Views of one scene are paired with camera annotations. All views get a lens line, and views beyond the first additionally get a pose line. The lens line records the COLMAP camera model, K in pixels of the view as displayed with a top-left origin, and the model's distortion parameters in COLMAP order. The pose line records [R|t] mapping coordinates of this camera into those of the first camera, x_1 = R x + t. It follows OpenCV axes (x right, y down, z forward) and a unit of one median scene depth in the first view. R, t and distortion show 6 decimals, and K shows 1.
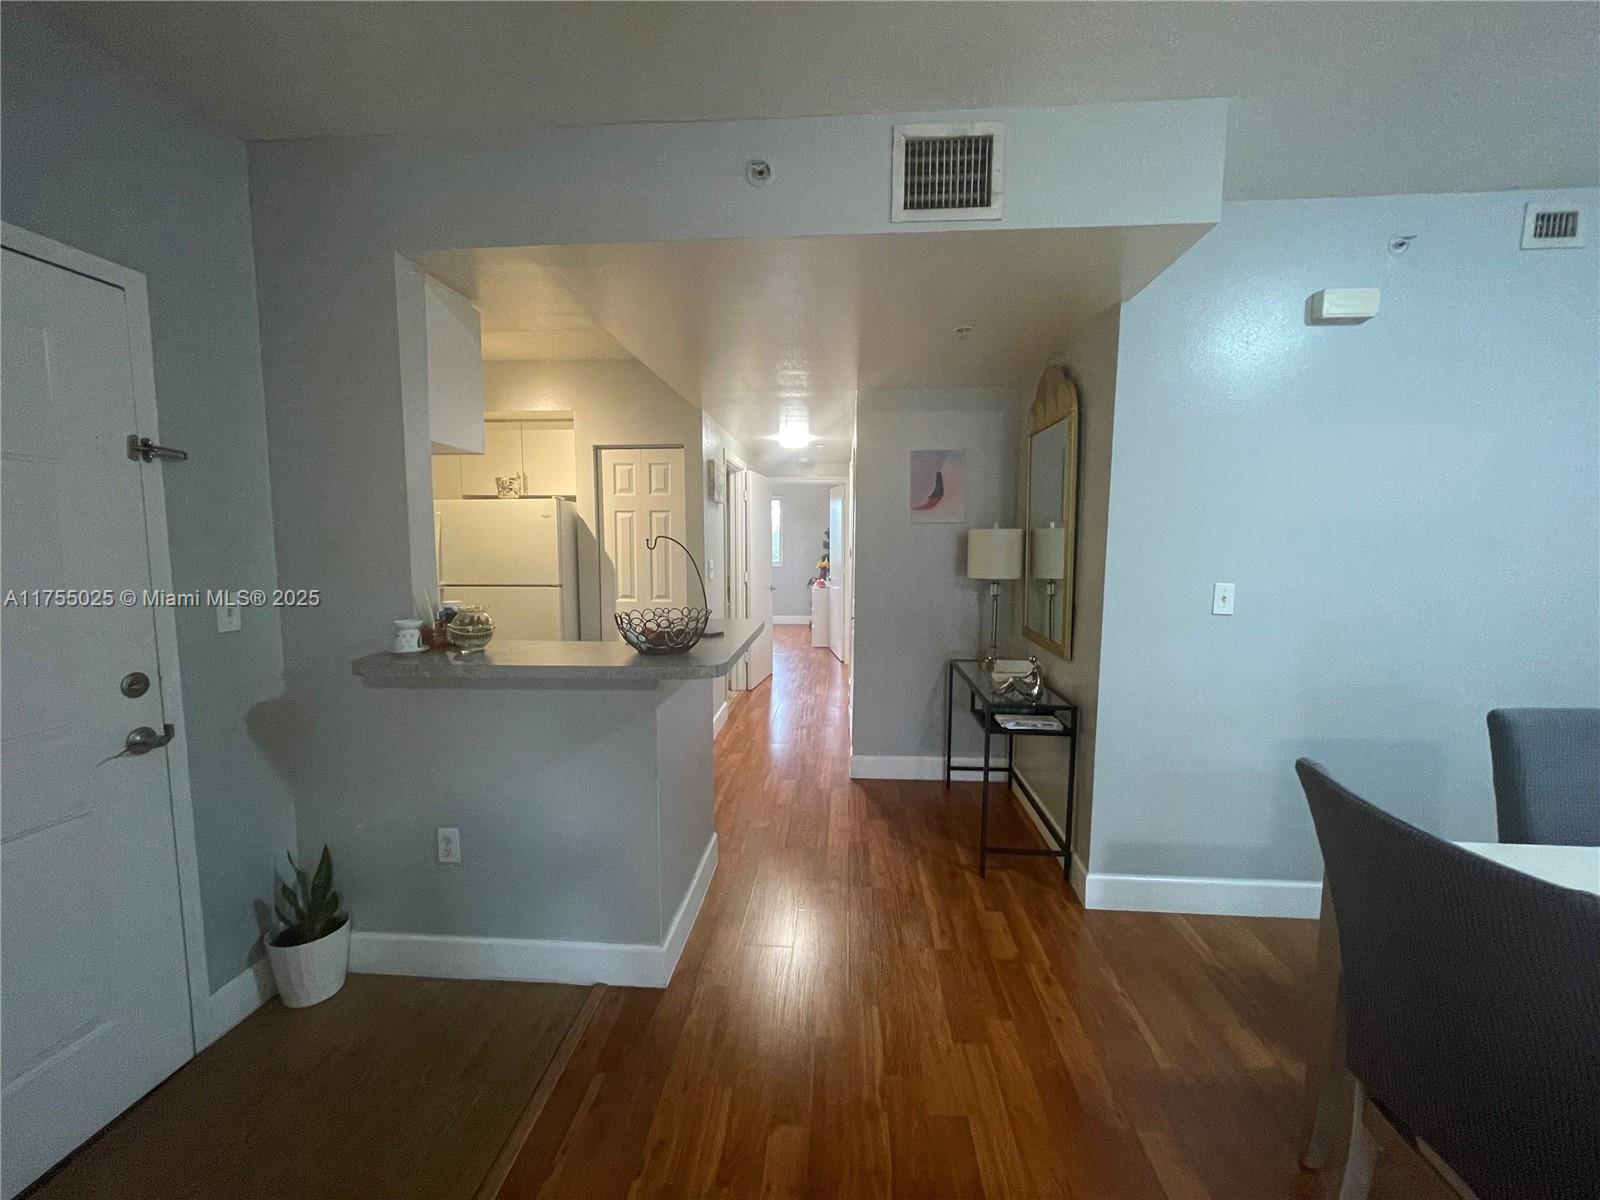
lens RADIAL K [[641.9, 0, 800.0], [0, 641.9, 600.0], [0, 0, 1]] dist [0.018356, 0.000133]
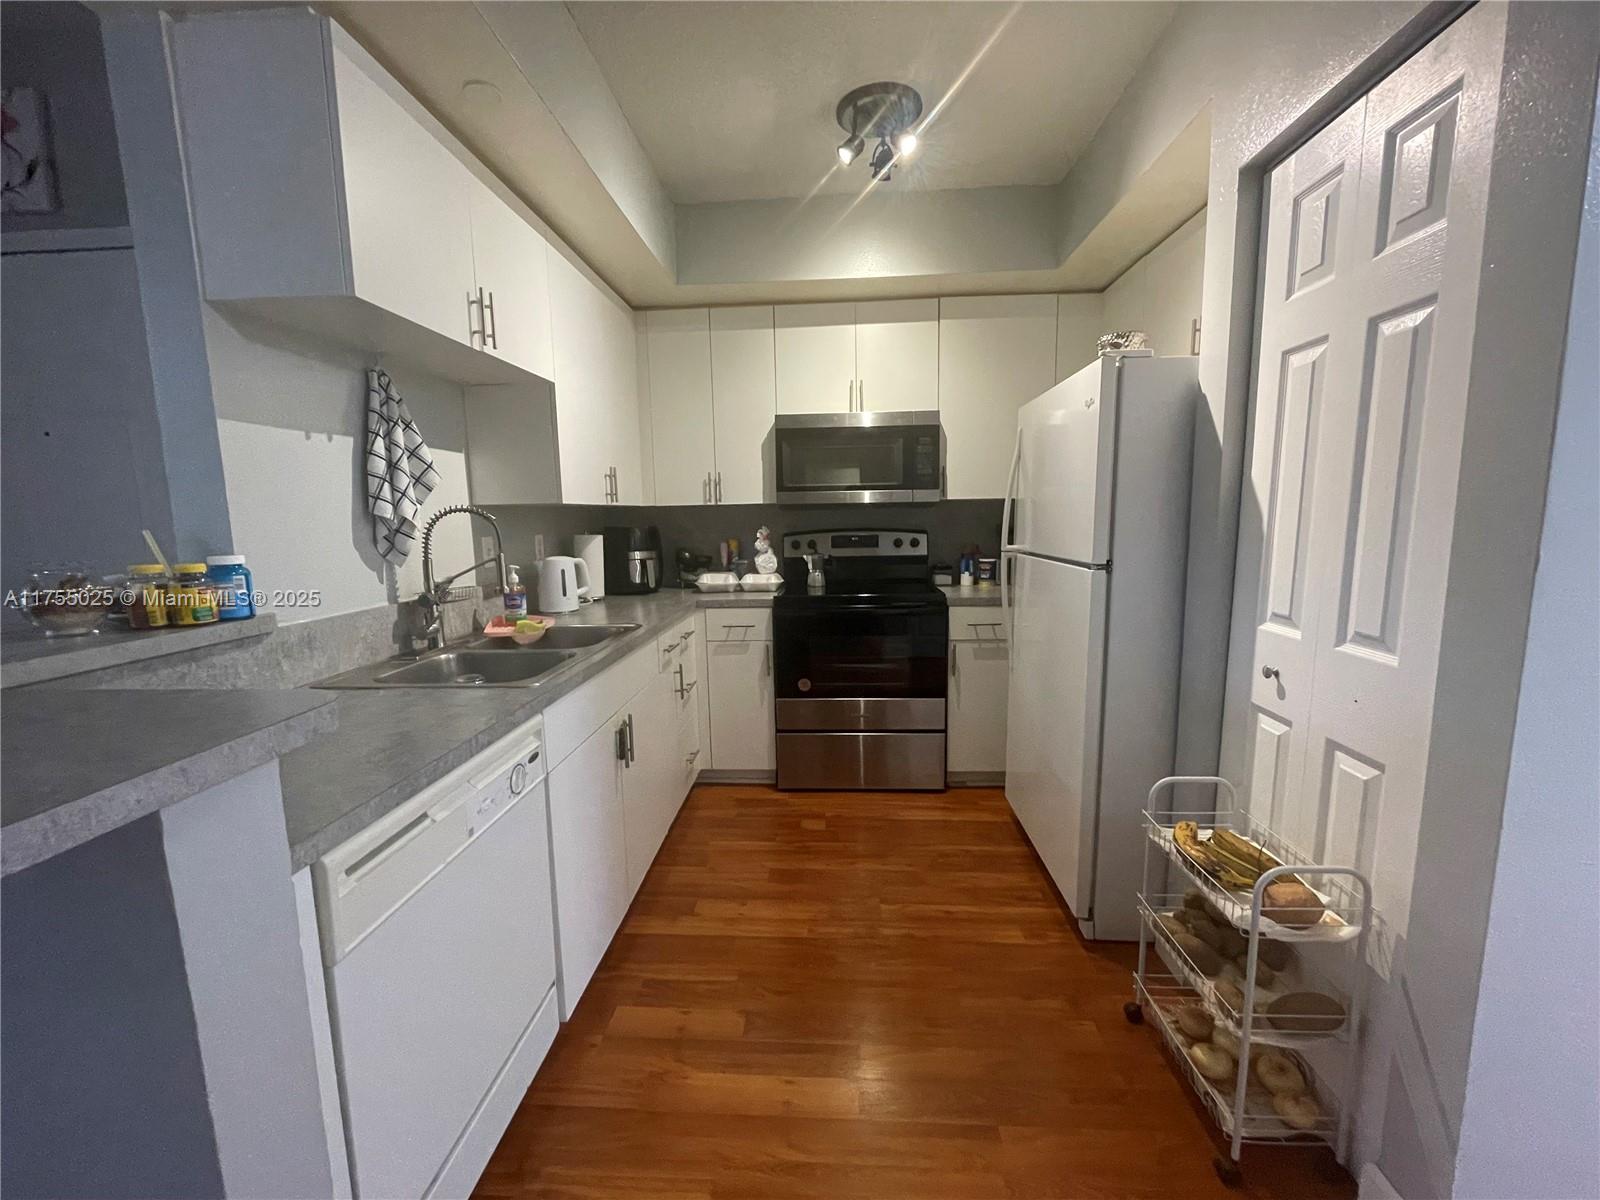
lens RADIAL K [[645.9, 0, 800.0], [0, 645.9, 600.0], [0, 0, 1]] dist [-0.003347, 0.000315]
pose [[0.007577, 0.128060, -0.991737, 0.045649], [-0.075381, 0.989017, 0.127133, -0.038113], [0.997126, 0.073795, 0.017147, 0.759669]]
